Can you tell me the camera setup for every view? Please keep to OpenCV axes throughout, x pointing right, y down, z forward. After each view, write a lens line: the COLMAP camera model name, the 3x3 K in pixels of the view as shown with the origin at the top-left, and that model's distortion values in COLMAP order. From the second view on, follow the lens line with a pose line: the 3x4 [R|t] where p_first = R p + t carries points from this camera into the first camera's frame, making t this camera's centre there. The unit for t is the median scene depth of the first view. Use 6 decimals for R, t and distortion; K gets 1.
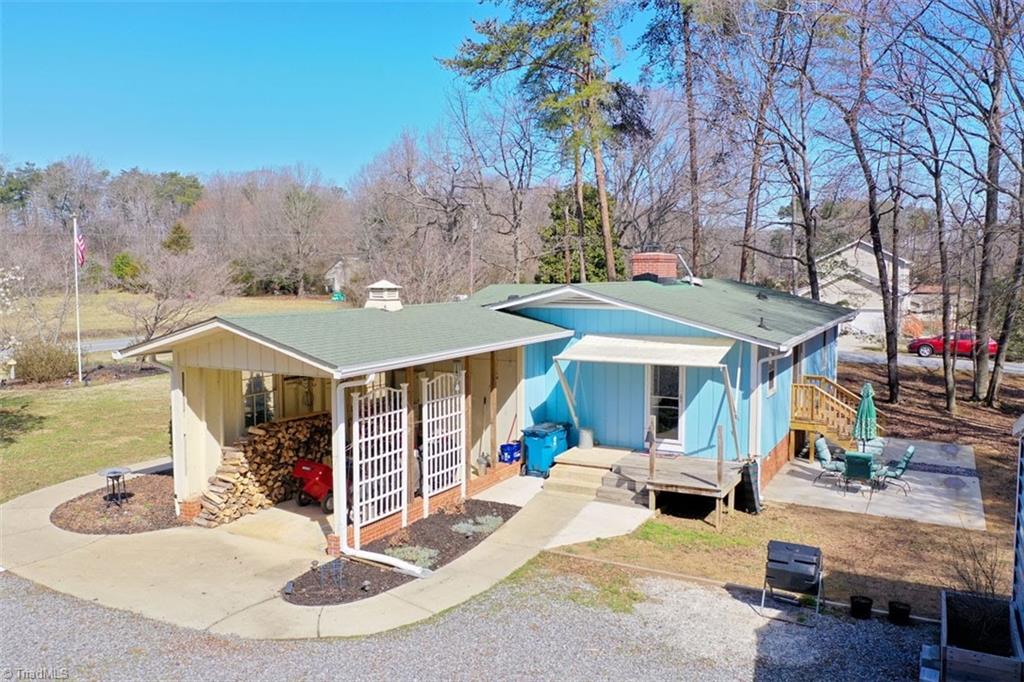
lens RADIAL K [[800.3, 0, 517.0], [0, 800.3, 340.3], [0, 0, 1]] dist [-0.003169, 0.006348]
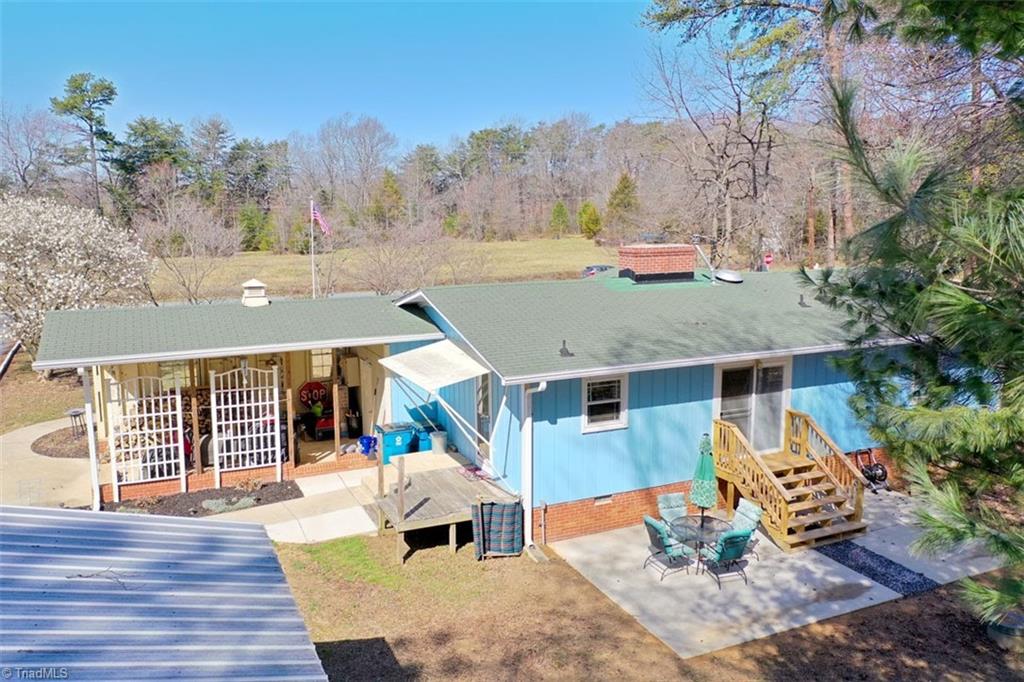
lens RADIAL K [[800.3, 0, 512.9], [0, 800.3, 339.7], [0, 0, 1]] dist [-0.003169, 0.006348]
pose [[0.796277, 0.093872, -0.597604, 0.835815], [-0.048255, 0.994595, 0.091935, -0.113855], [0.603004, -0.044369, 0.796503, 0.307289]]
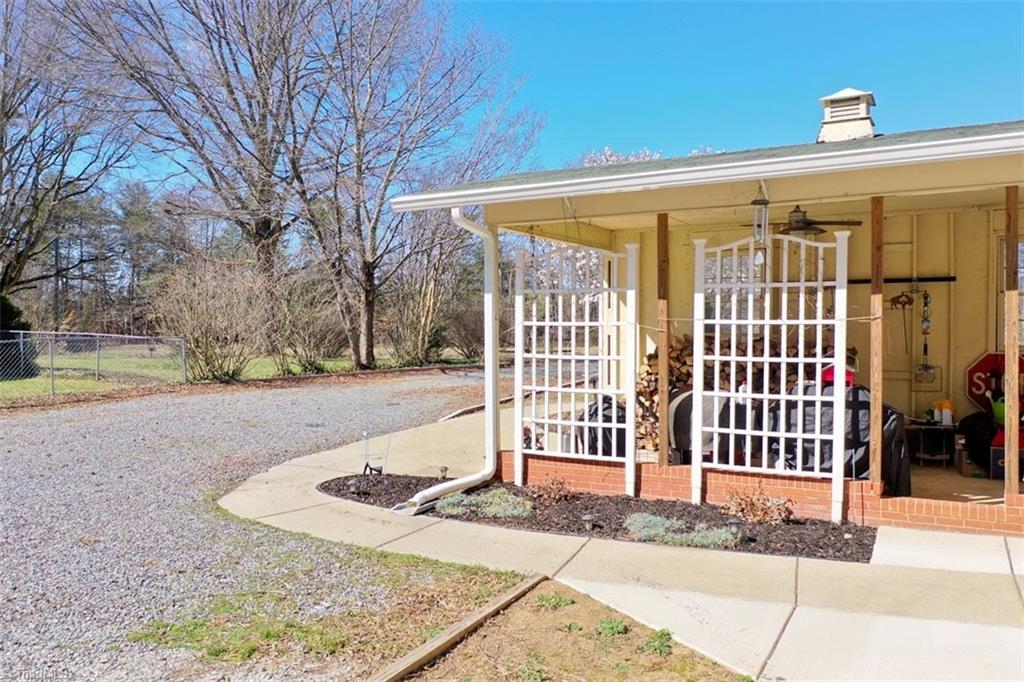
lens RADIAL K [[800.3, 0, 513.4], [0, 800.3, 340.2], [0, 0, 1]] dist [-0.003169, 0.006348]
pose [[-0.000850, 0.014765, -0.999891, 0.380694], [-0.082891, 0.996449, 0.014784, 0.106028], [0.996558, 0.082895, 0.000377, 0.797547]]
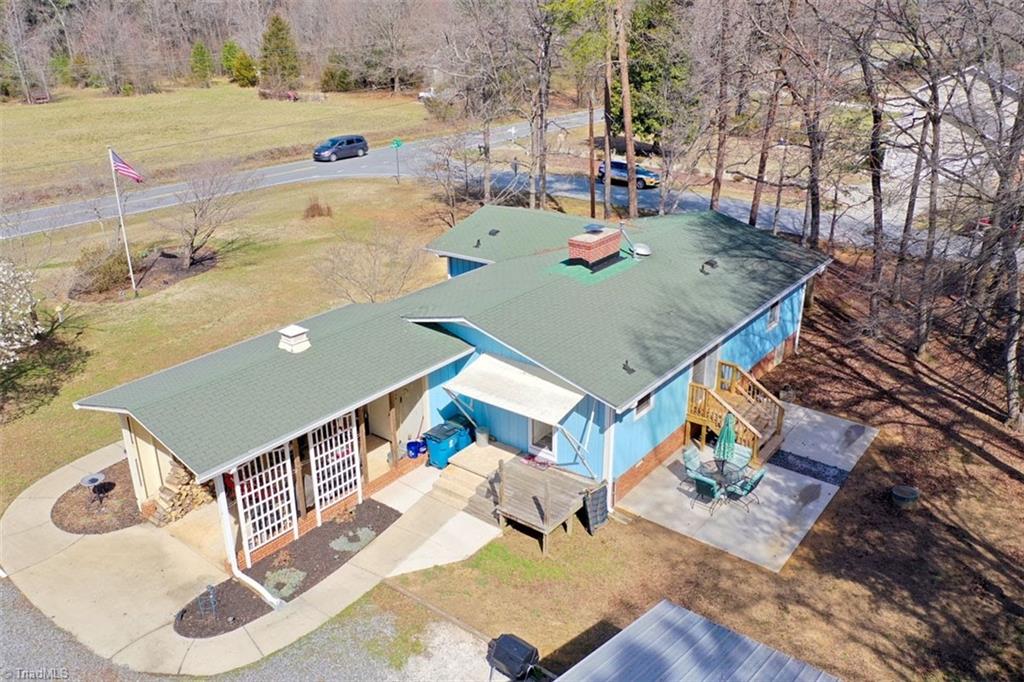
lens RADIAL K [[800.3, 0, 516.4], [0, 800.3, 343.0], [0, 0, 1]] dist [-0.003169, 0.006348]
pose [[0.986234, 0.060236, -0.153995, 0.350187], [-0.011118, 0.953339, 0.301698, -0.416712], [0.164983, -0.295833, 0.940884, -0.072246]]
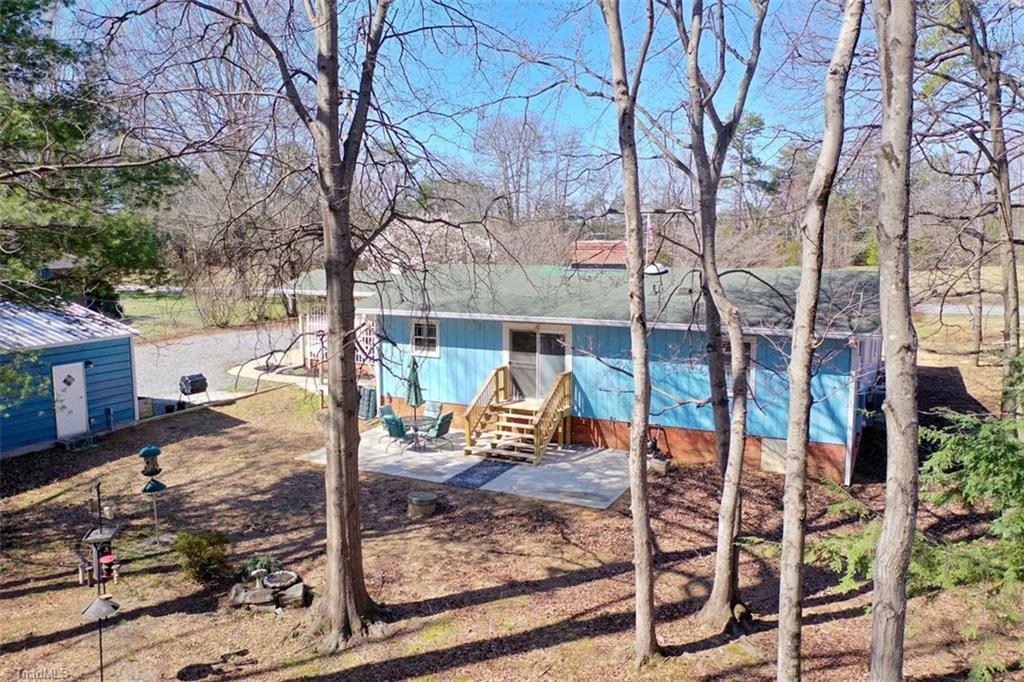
lens RADIAL K [[800.3, 0, 516.3], [0, 800.3, 342.4], [0, 0, 1]] dist [-0.003169, 0.006348]
pose [[0.023895, 0.137319, -0.990239, 1.803648], [-0.082256, 0.987433, 0.134945, -0.158829], [0.996325, 0.078229, 0.034890, 1.245435]]
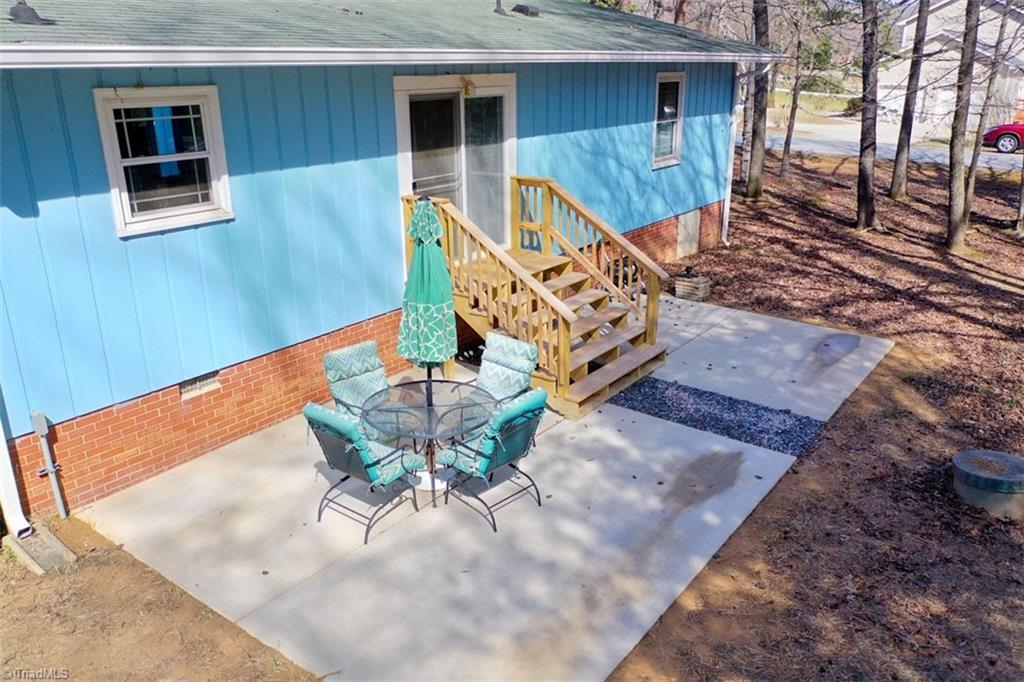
lens RADIAL K [[800.3, 0, 510.9], [0, 800.3, 343.7], [0, 0, 1]] dist [-0.003169, 0.006348]
pose [[0.988311, 0.048772, -0.144440, 0.590620], [-0.010739, 0.967363, 0.253168, 0.029308], [0.152073, -0.248657, 0.956579, 0.752113]]
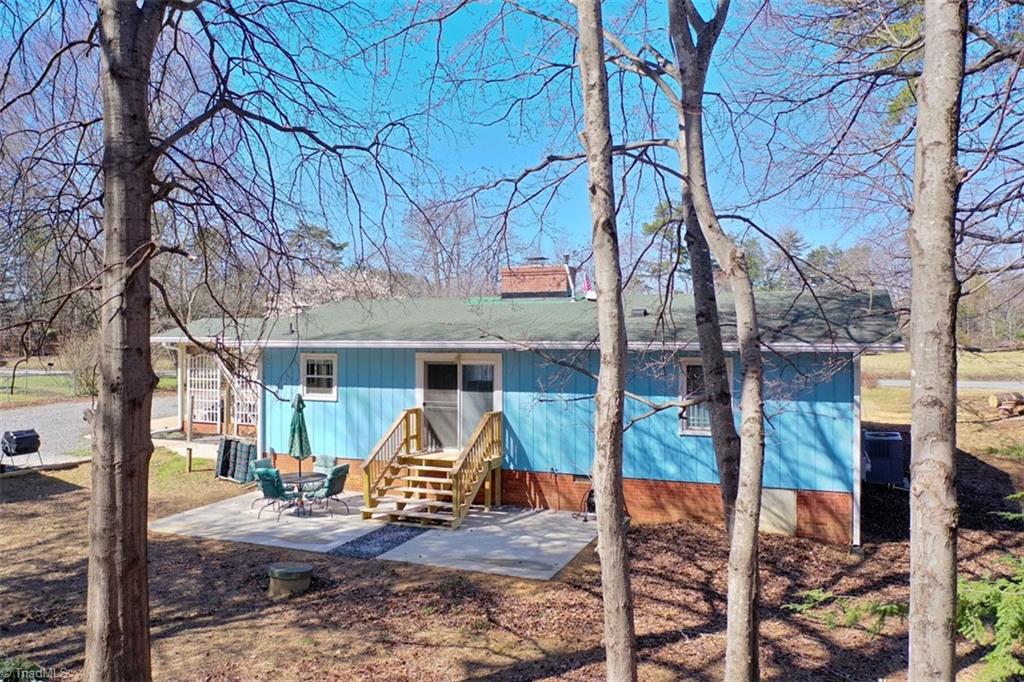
lens RADIAL K [[800.3, 0, 515.5], [0, 800.3, 342.9], [0, 0, 1]] dist [-0.003169, 0.006348]
pose [[0.106891, 0.014971, -0.994158, 1.547281], [-0.085284, 0.996340, 0.005834, -0.037409], [0.990606, 0.084163, 0.107777, 1.283909]]
